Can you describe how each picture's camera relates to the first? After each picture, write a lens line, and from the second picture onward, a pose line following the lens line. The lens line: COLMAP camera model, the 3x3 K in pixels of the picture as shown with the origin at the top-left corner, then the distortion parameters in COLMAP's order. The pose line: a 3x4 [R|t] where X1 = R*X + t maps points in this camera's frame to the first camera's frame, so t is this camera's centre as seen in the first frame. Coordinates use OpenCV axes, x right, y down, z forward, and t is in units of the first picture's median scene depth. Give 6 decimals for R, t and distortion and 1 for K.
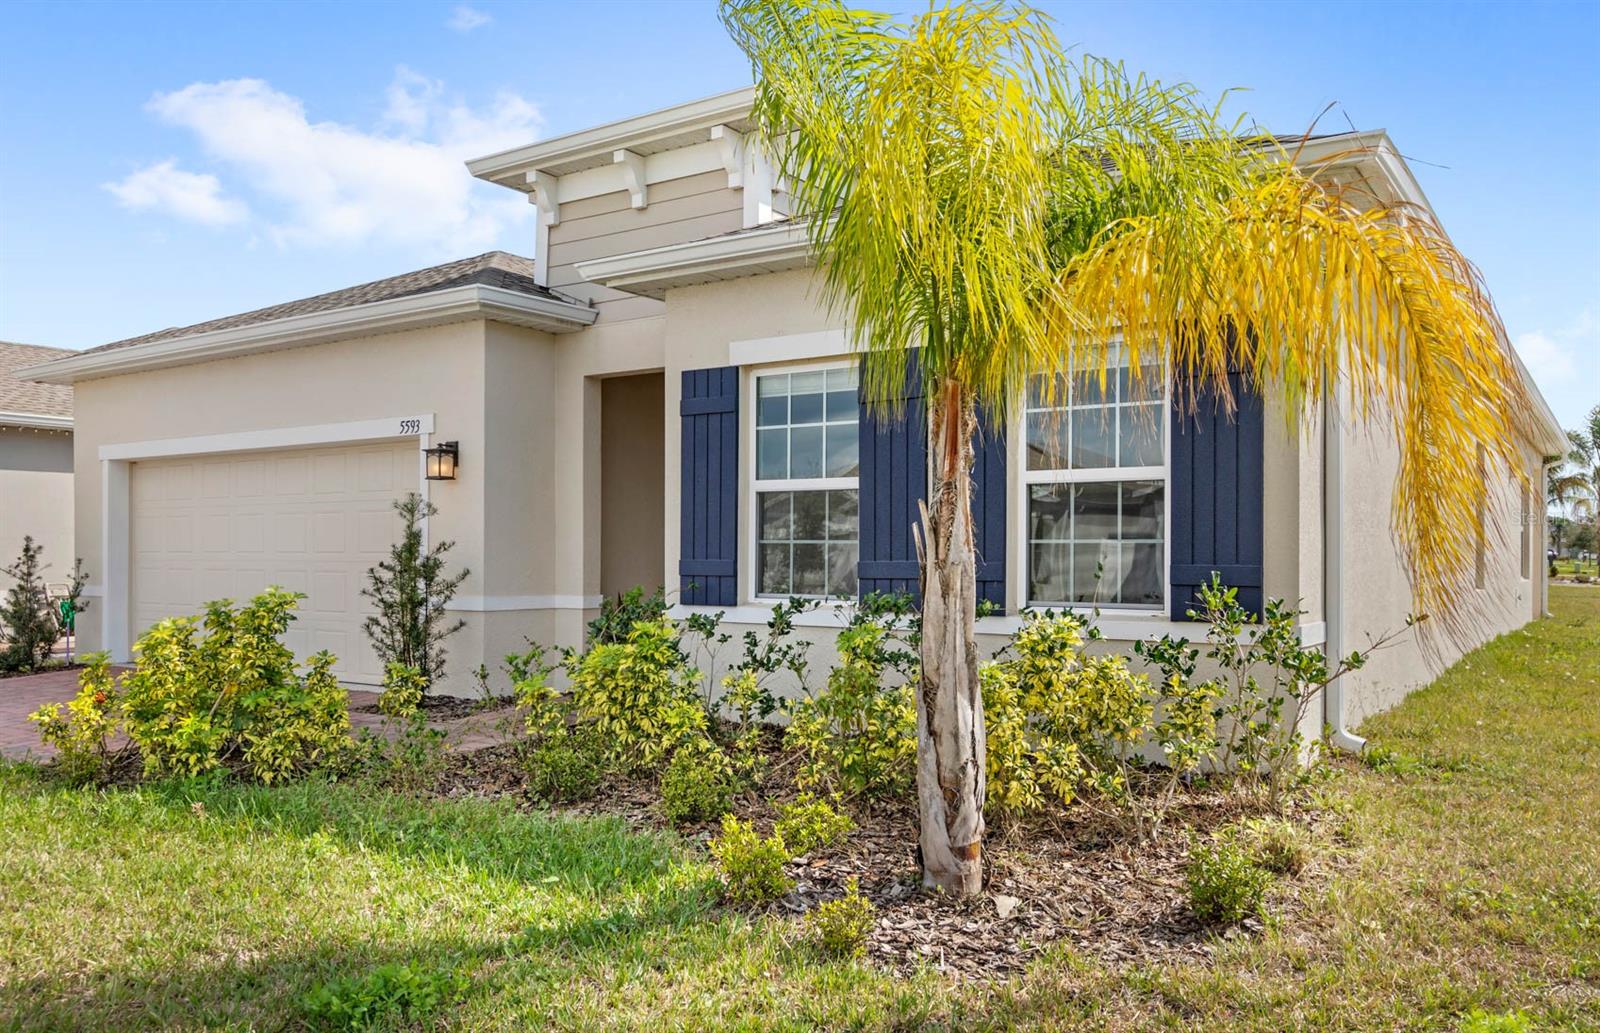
lens RADIAL K [[1213.3, 0, 800.4], [0, 1213.3, 524.3], [0, 0, 1]] dist [-0.000747, -0.000053]
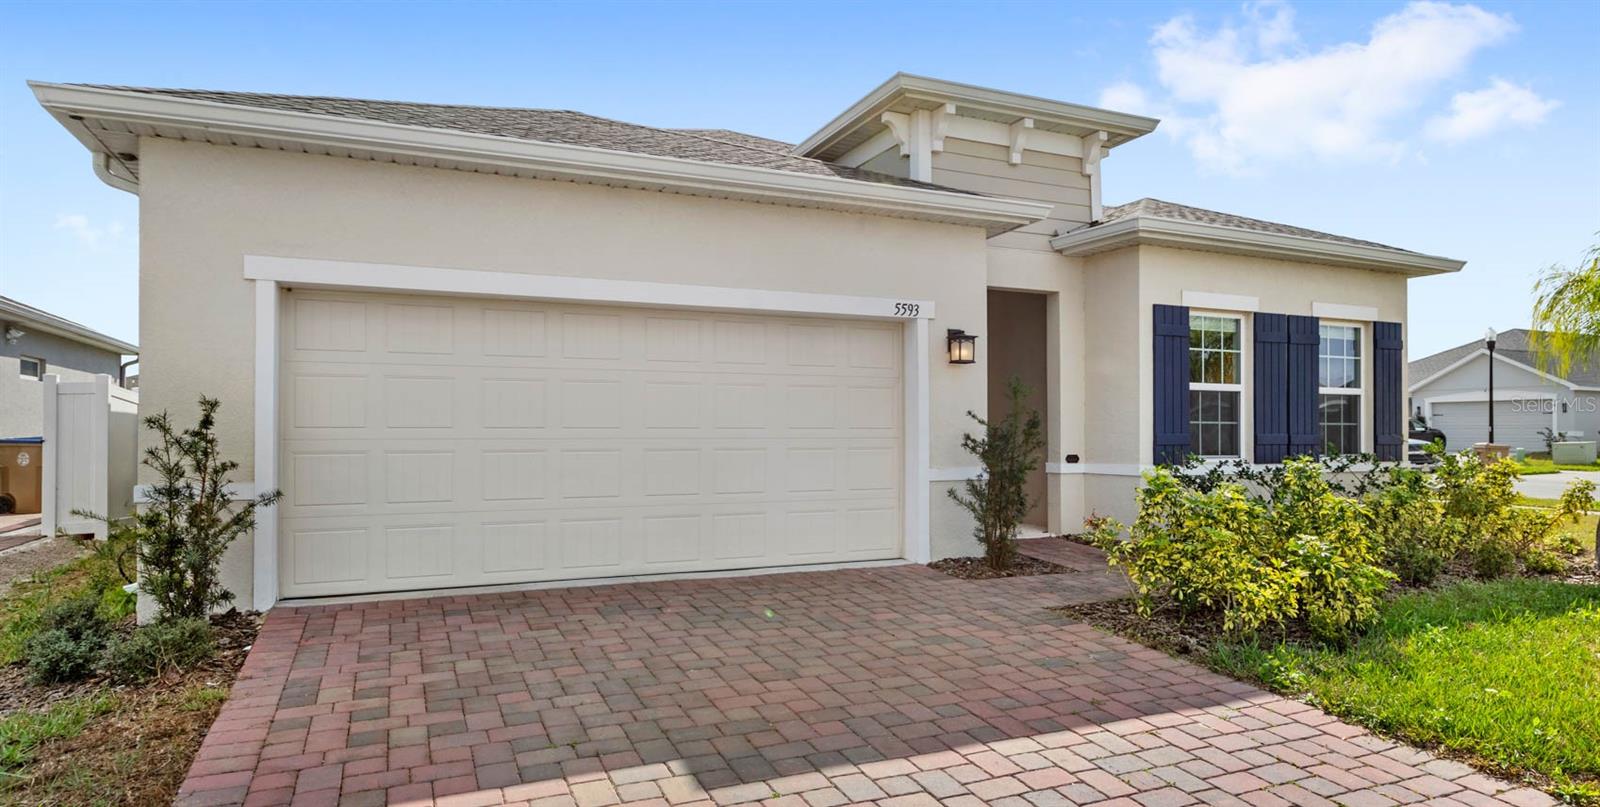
lens RADIAL K [[882.6, 0, 799.8], [0, 882.6, 411.5], [0, 0, 1]] dist [-0.002015, -0.000129]
pose [[0.522581, 0.014719, 0.852463, -1.038986], [-0.018937, 0.999805, -0.005655, 0.013489], [-0.852380, -0.013188, 0.522757, 0.695154]]
